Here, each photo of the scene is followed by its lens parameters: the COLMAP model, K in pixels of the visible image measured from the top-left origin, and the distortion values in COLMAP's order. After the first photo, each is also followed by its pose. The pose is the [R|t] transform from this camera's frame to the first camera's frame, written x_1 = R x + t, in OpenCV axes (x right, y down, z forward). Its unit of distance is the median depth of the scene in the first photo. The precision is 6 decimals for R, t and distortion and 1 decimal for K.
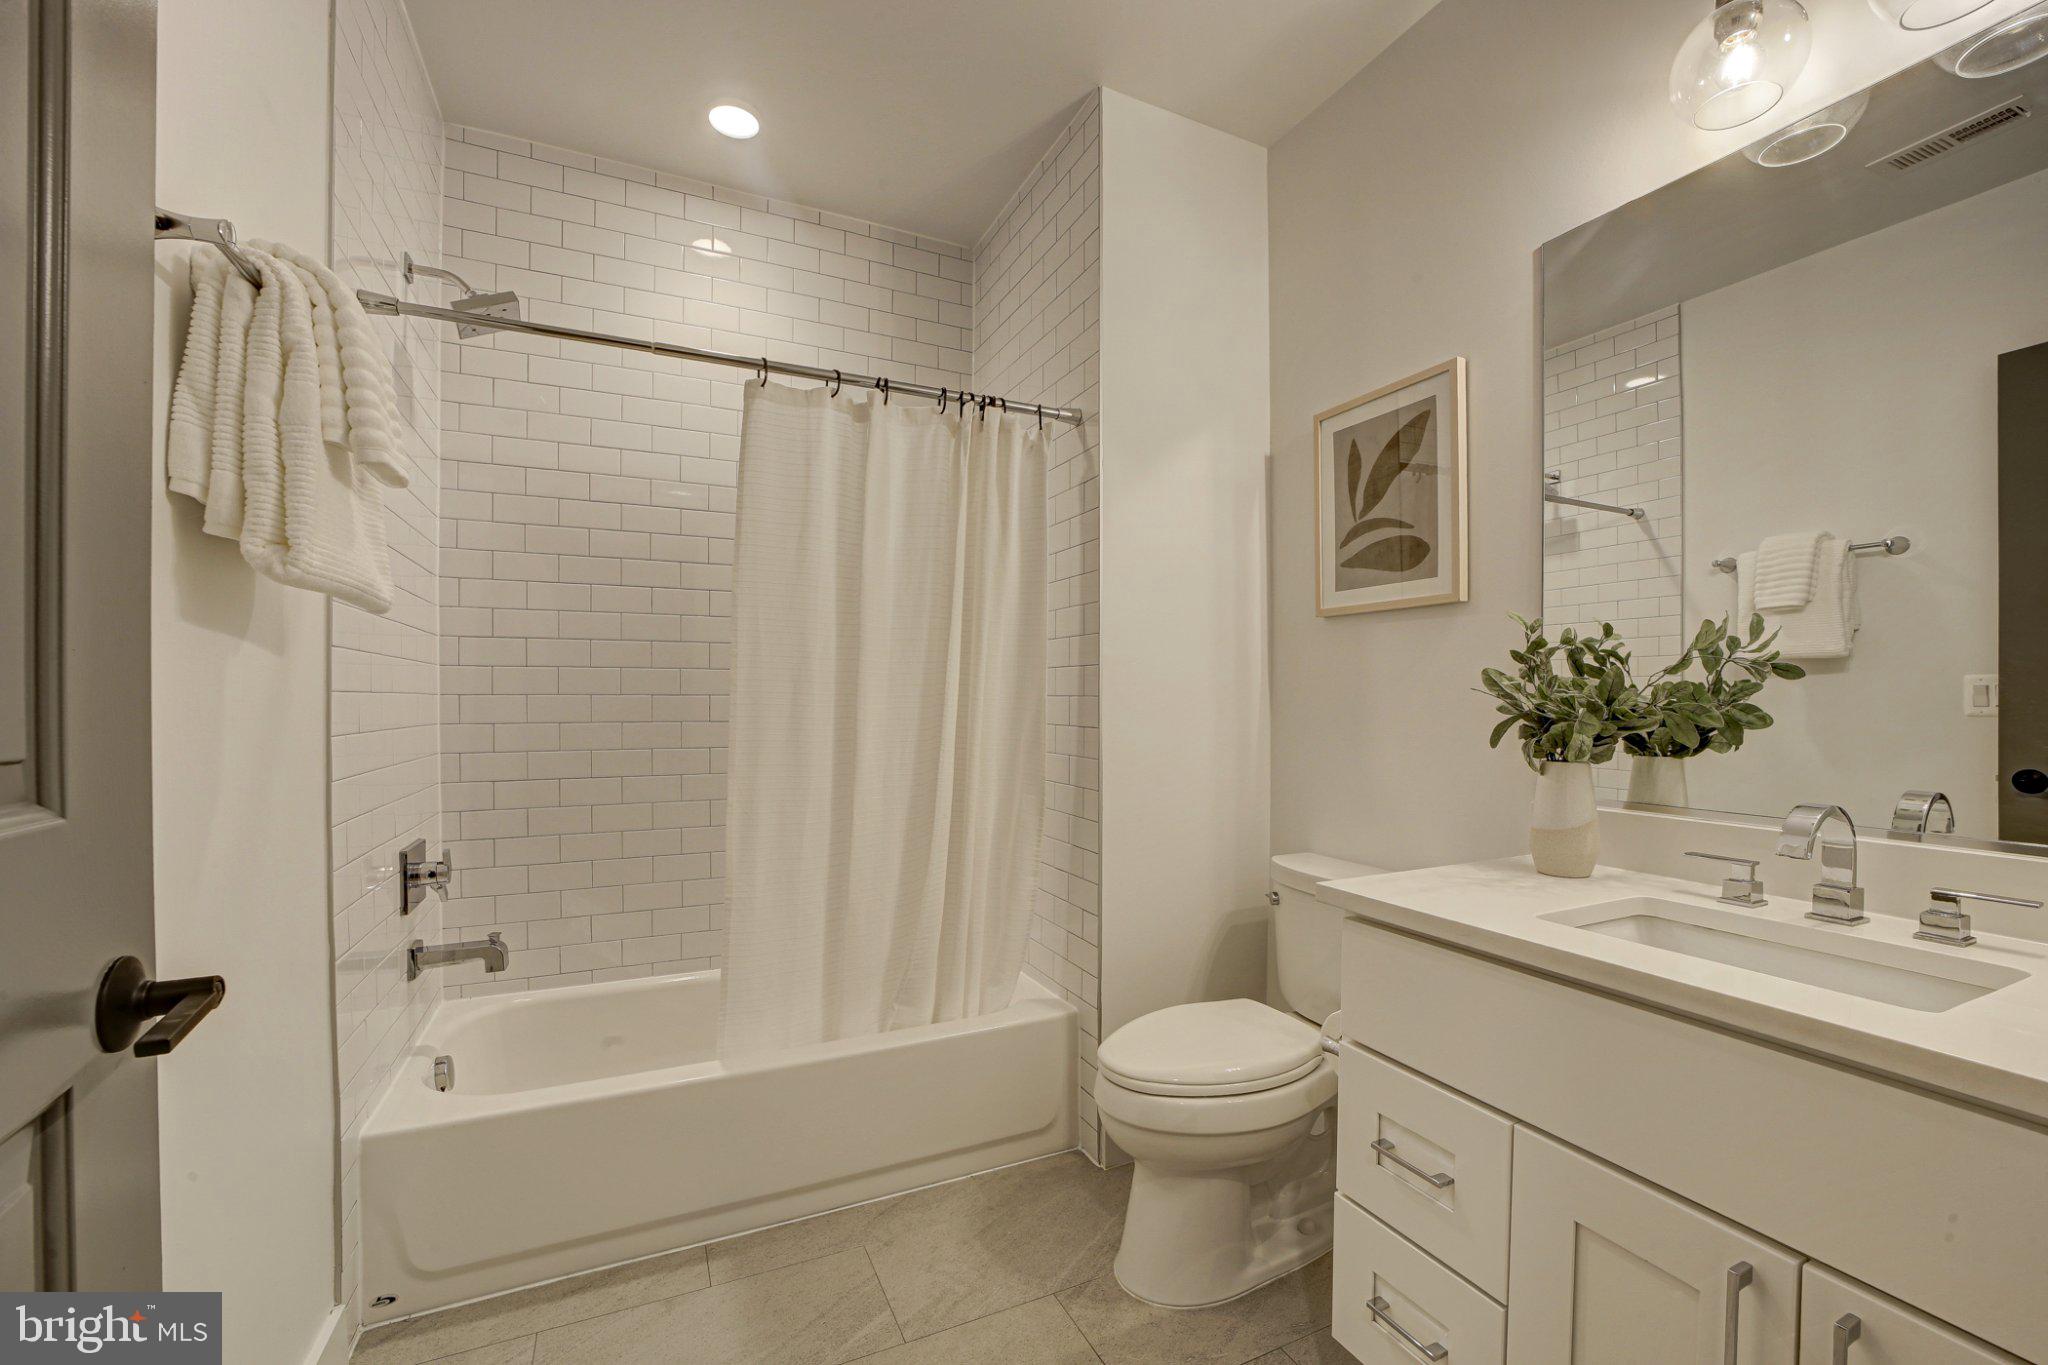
lens RADIAL K [[864.6, 0, 1027.4], [0, 864.6, 707.5], [0, 0, 1]] dist [-0.018431, 0.000449]
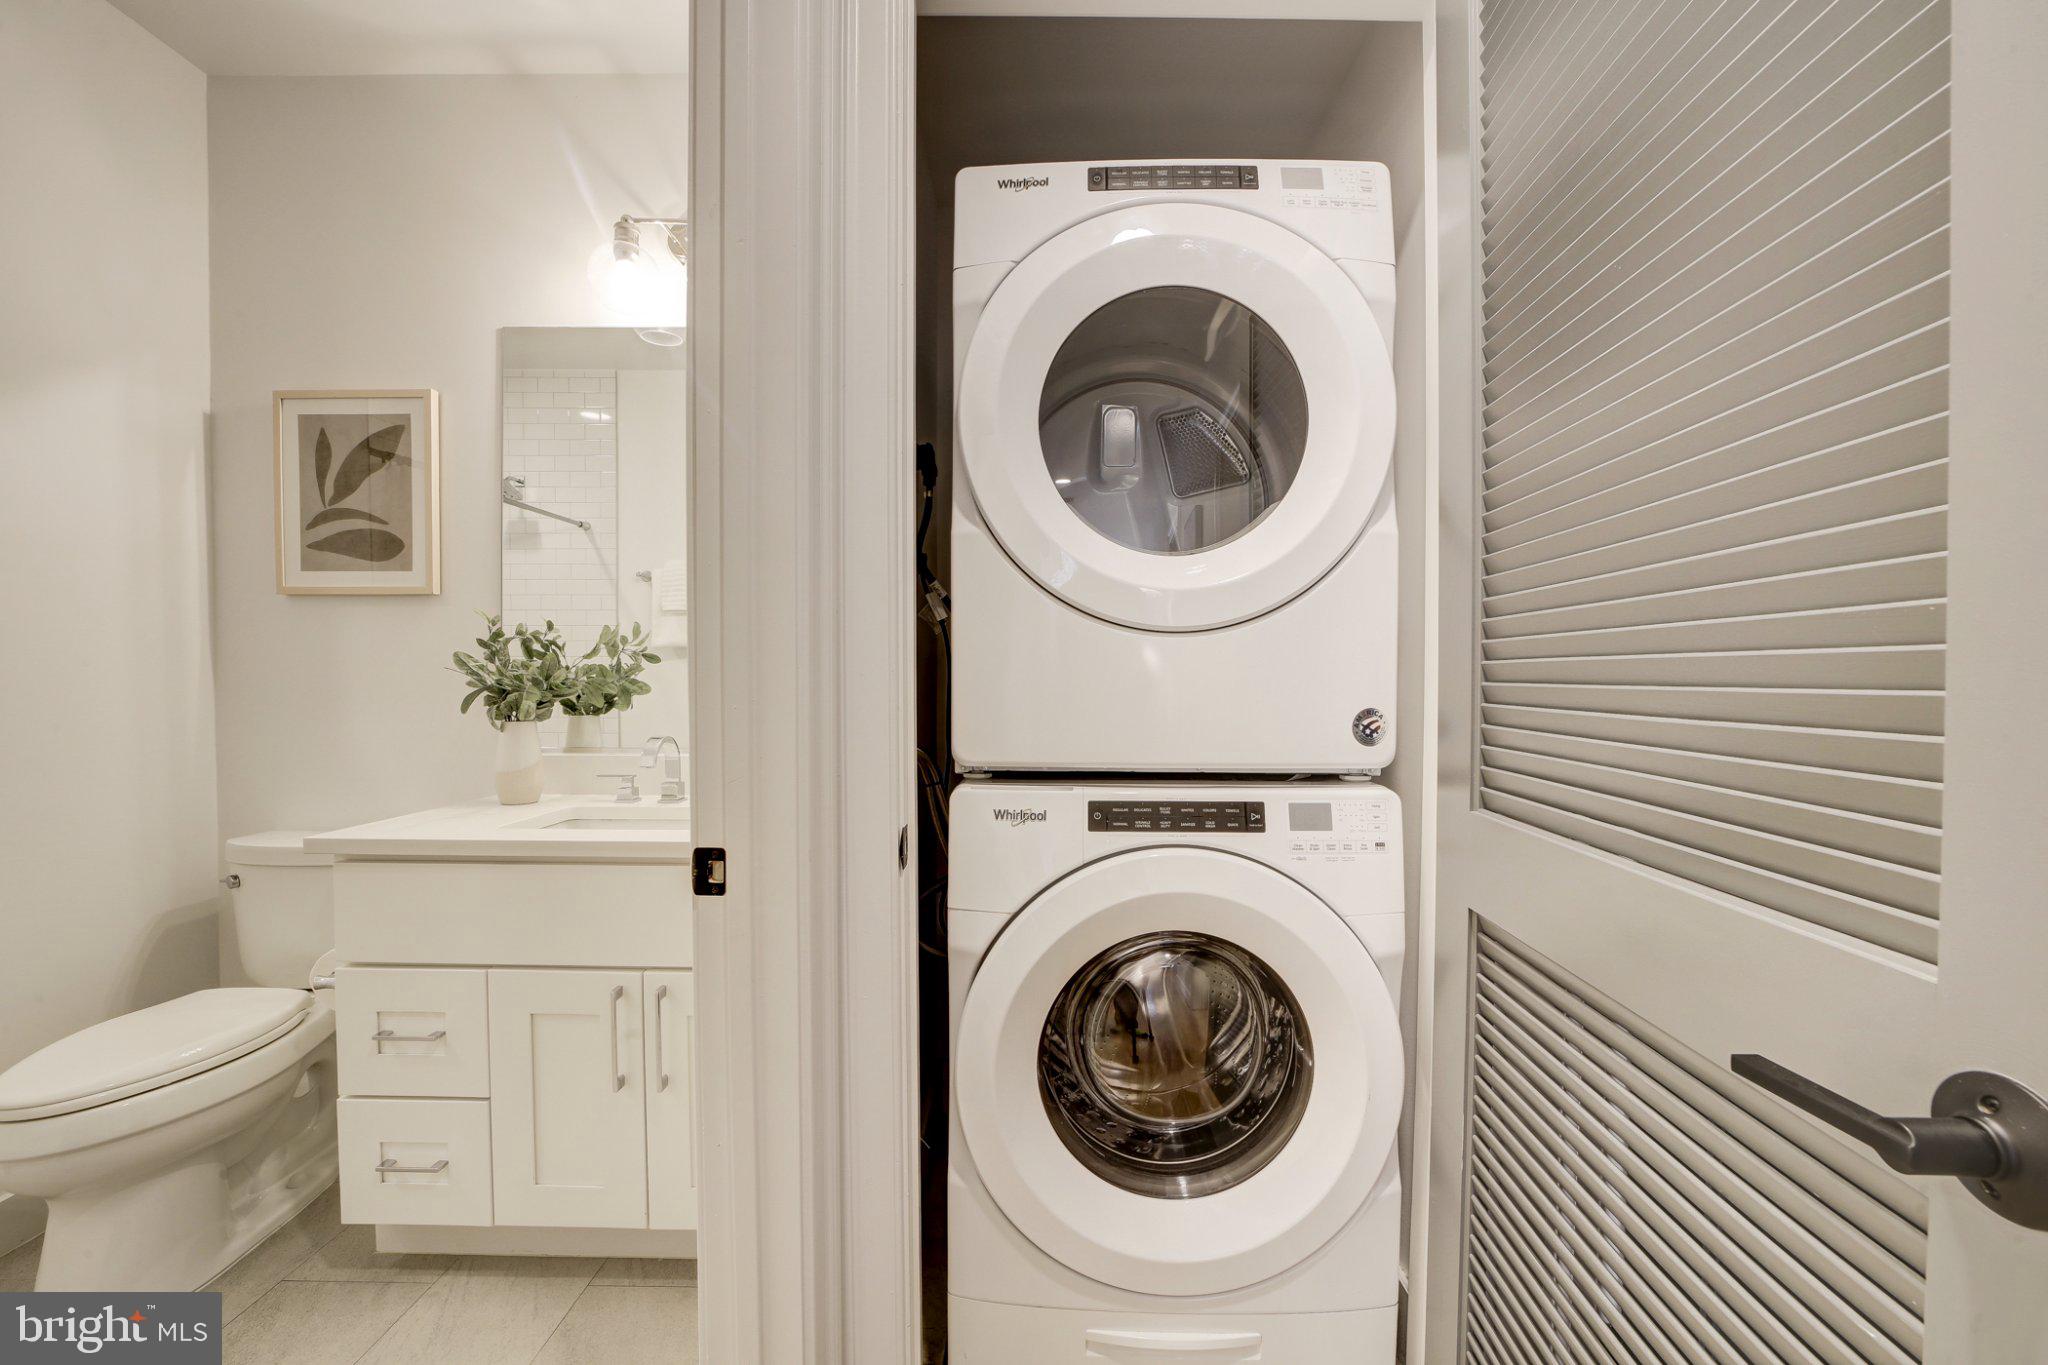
lens RADIAL K [[831.1, 0, 1038.5], [0, 831.1, 683.0], [0, 0, 1]] dist [-0.033185, 0.006349]
pose [[0.448726, -0.011577, 0.893594, -0.167199], [0.009102, 0.999923, 0.008384, -0.001572], [-0.893623, 0.004372, 0.448797, -0.320909]]
